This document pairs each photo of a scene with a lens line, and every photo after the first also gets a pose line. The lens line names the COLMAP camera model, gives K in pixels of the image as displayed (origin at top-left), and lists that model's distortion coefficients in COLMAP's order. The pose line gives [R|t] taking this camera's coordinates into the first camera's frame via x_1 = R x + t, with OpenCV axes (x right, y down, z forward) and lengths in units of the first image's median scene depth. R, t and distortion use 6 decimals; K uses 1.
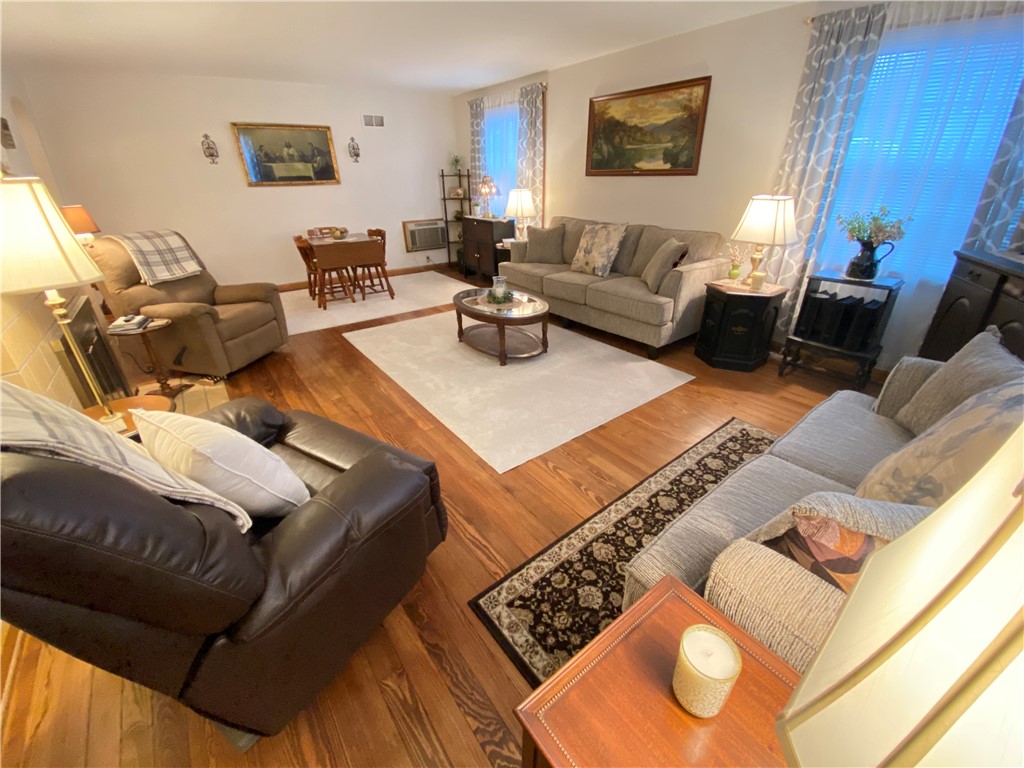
lens RADIAL K [[421.3, 0, 509.5], [0, 421.3, 388.1], [0, 0, 1]] dist [0.021647, -0.021534]
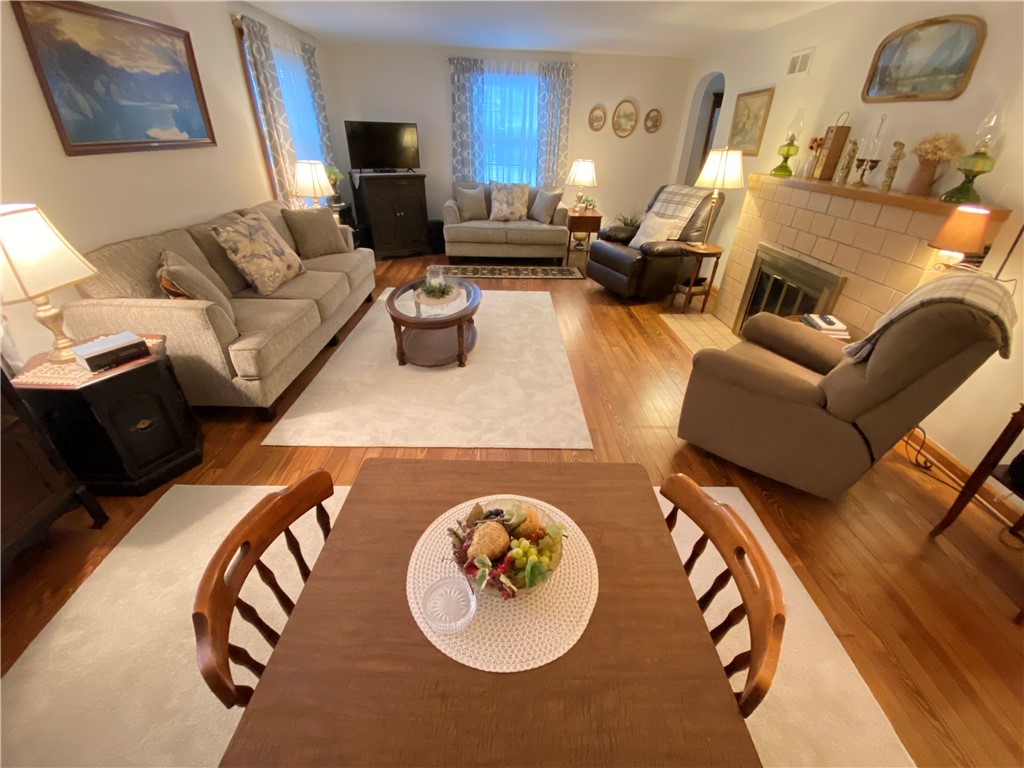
lens RADIAL K [[410.9, 0, 515.0], [0, 410.9, 391.7], [0, 0, 1]] dist [-0.001266, -0.011571]
pose [[-0.810469, -0.311988, 0.495786, -0.599987], [0.255193, 0.573780, 0.778237, -0.659096], [-0.527273, 0.757258, -0.385414, 1.285264]]
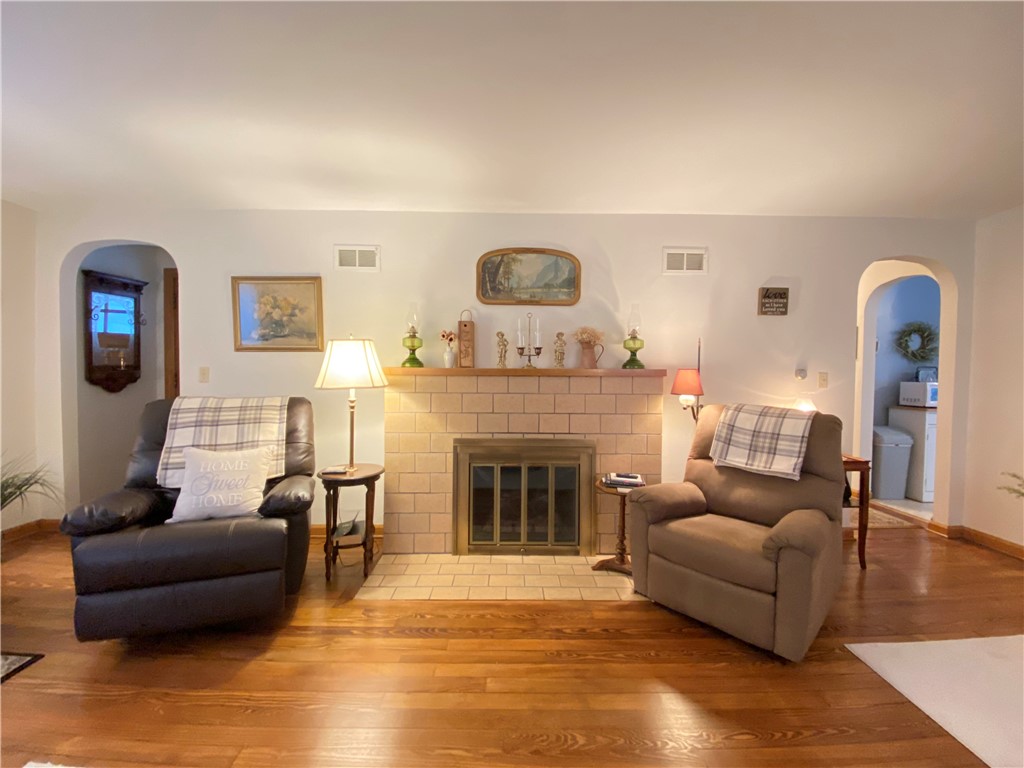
lens RADIAL K [[412.5, 0, 513.6], [0, 412.5, 383.8], [0, 0, 1]] dist [0.045302, -0.035562]
pose [[-0.600672, 0.036306, -0.798671, -0.002526], [-0.362289, 0.878156, 0.312393, -0.391509], [0.712699, 0.476995, -0.514330, 0.857055]]
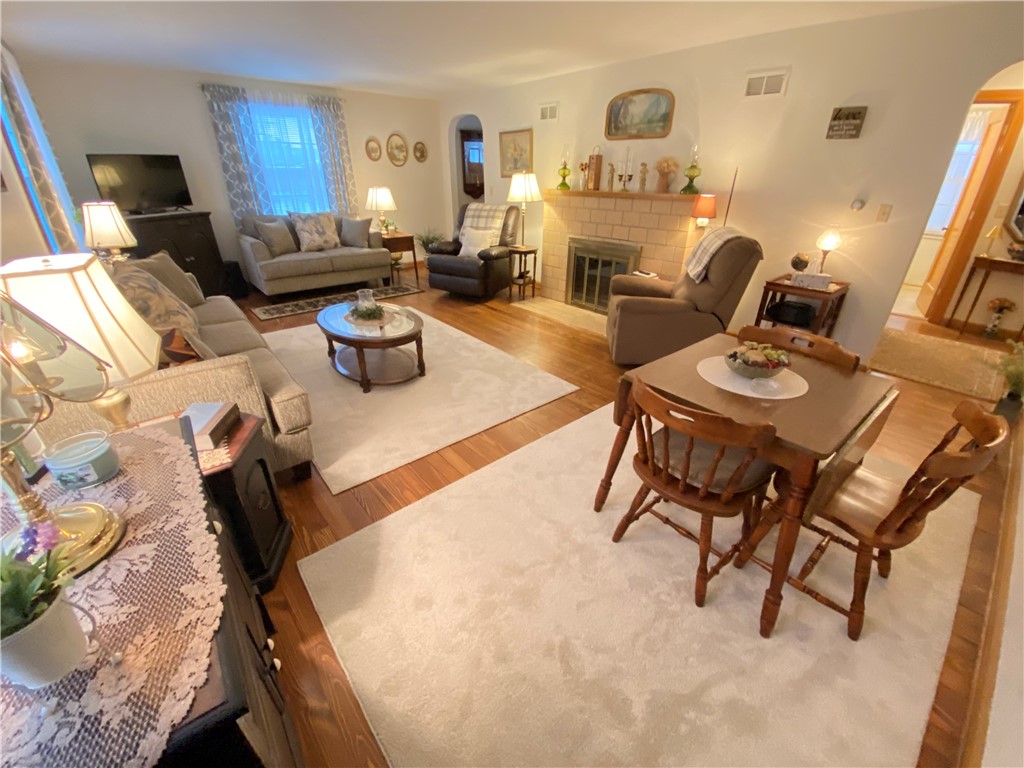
lens RADIAL K [[421.3, 0, 509.5], [0, 421.3, 388.1], [0, 0, 1]] dist [0.021647, -0.021534]
pose [[-0.998822, 0.030117, -0.038046, -0.265165], [-0.013094, 0.587704, 0.808970, -0.780735], [0.046724, 0.808516, -0.586617, 1.527994]]
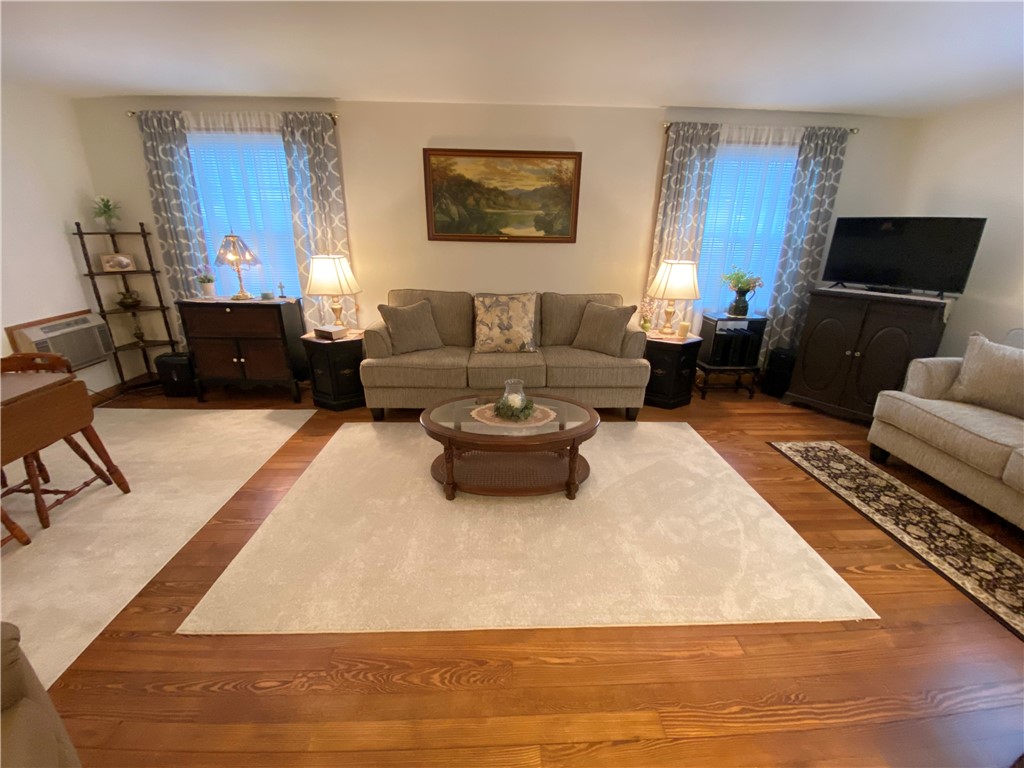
lens RADIAL K [[412.2, 0, 514.3], [0, 412.2, 391.7], [0, 0, 1]] dist [0.033867, -0.027710]
pose [[0.566515, -0.271591, 0.778010, -0.493813], [0.352183, 0.933357, 0.069375, -0.263275], [-0.745002, 0.234699, 0.624410, 0.521087]]
